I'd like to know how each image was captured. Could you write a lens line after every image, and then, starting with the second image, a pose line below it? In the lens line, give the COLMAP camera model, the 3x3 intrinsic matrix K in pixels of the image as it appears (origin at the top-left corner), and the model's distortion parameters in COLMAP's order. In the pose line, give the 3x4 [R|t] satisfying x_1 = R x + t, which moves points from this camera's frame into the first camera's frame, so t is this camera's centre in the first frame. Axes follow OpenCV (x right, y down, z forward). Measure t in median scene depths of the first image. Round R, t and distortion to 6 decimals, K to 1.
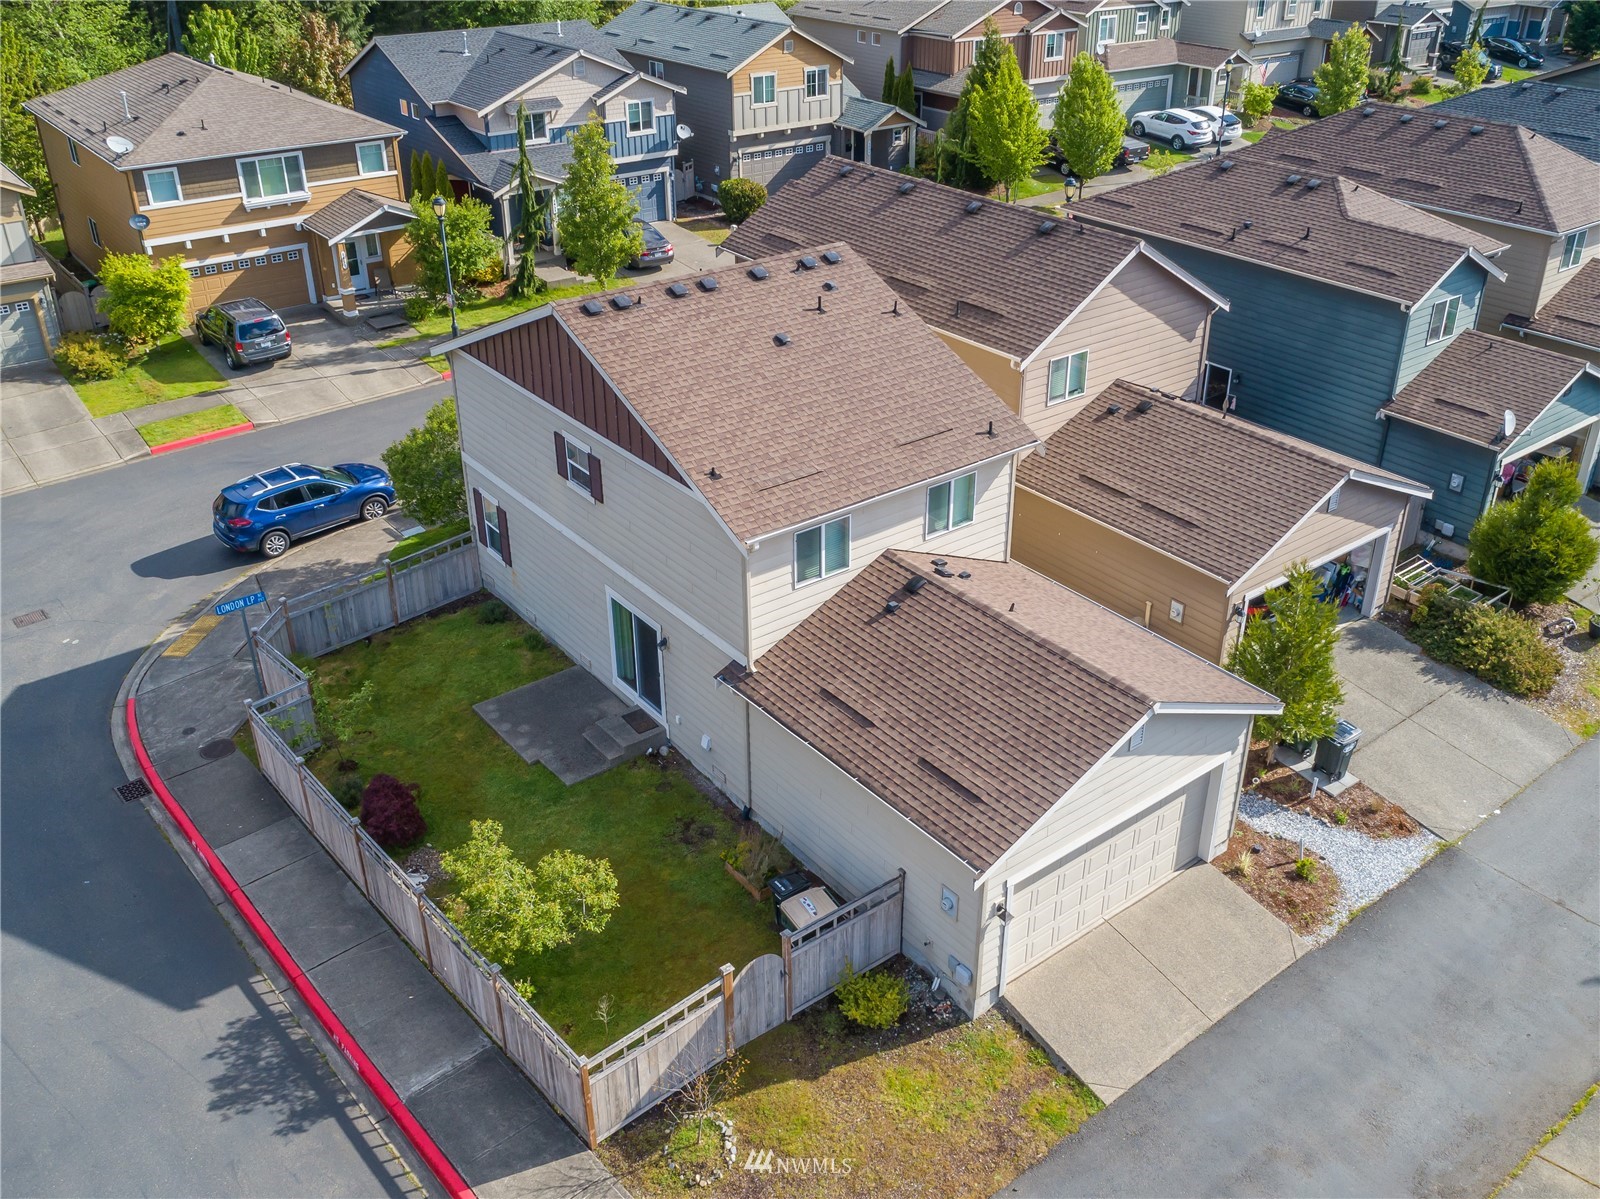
lens RADIAL K [[1363.1, 0, 800.0], [0, 1363.1, 599.5], [0, 0, 1]] dist [-0.027150, 0.009339]
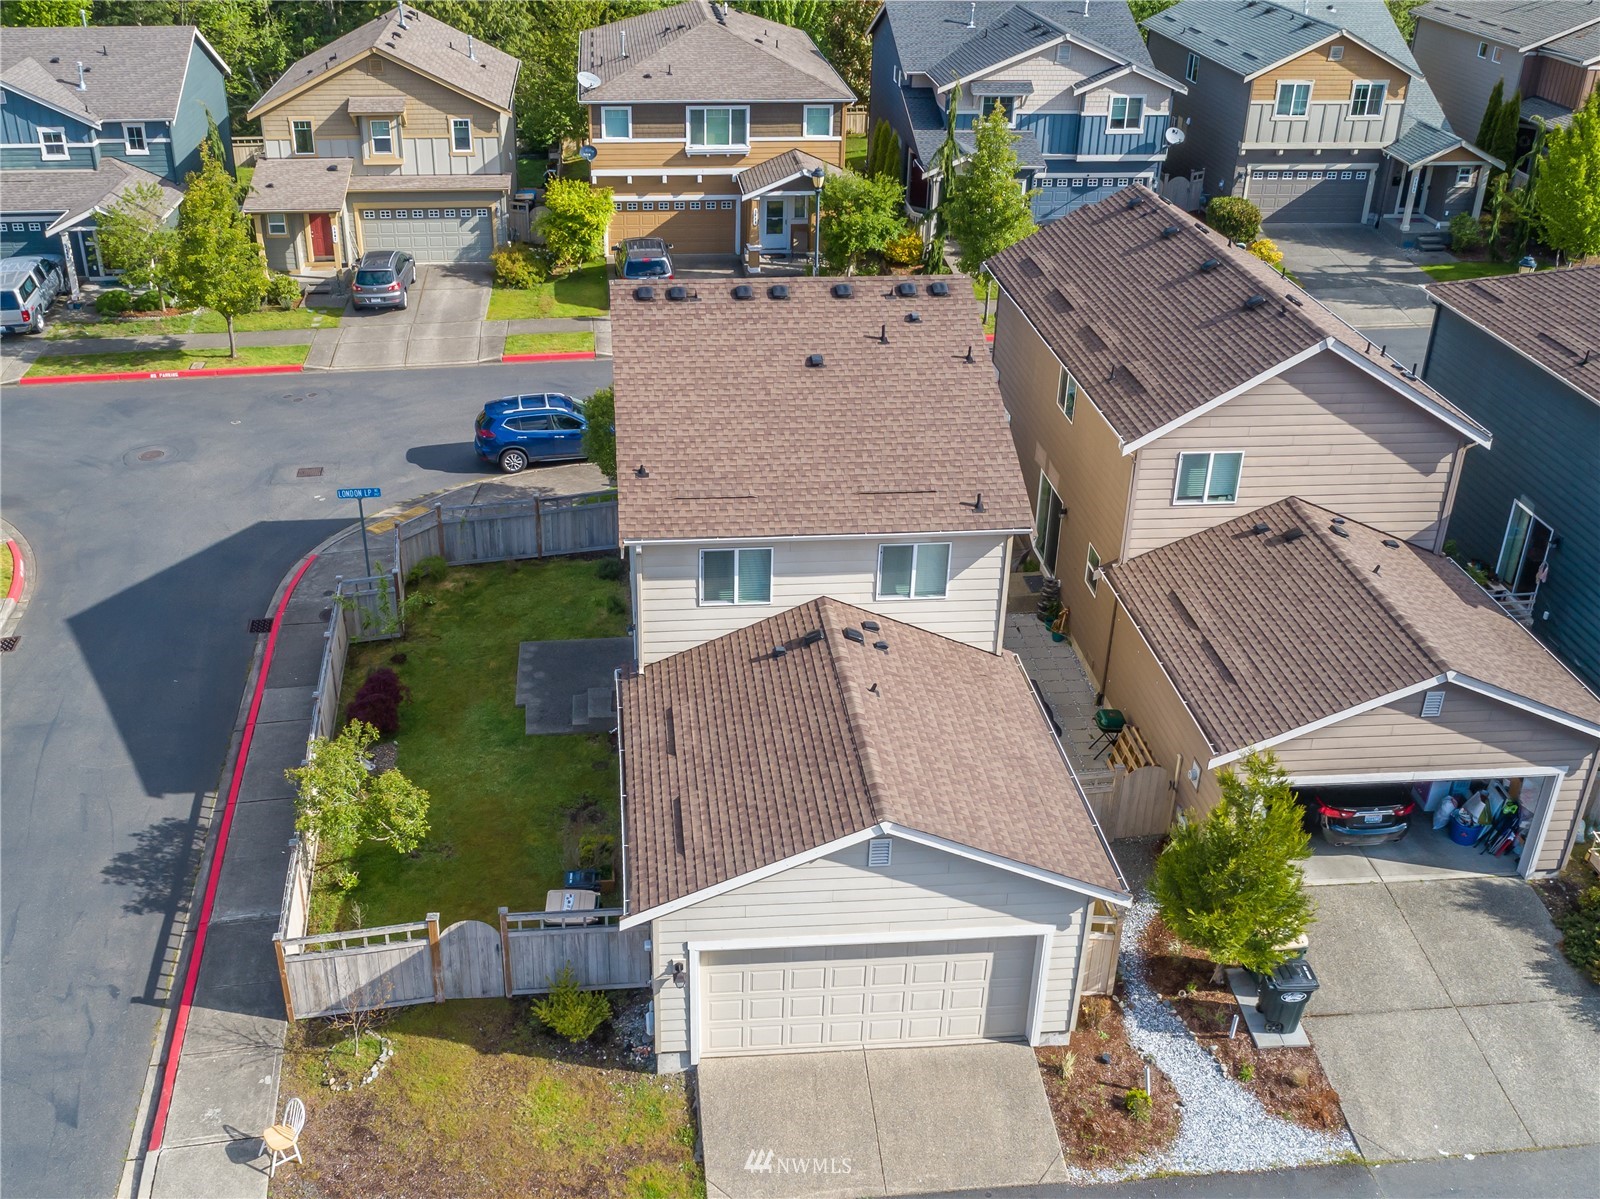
lens RADIAL K [[1546.8, 0, 799.3], [0, 1546.8, 622.2], [0, 0, 1]] dist [-0.024145, 0.000885]
pose [[0.833385, 0.276287, -0.478681, 0.347895], [-0.276540, 0.958326, 0.071674, -0.056440], [0.478535, 0.072642, 0.875059, 0.034722]]
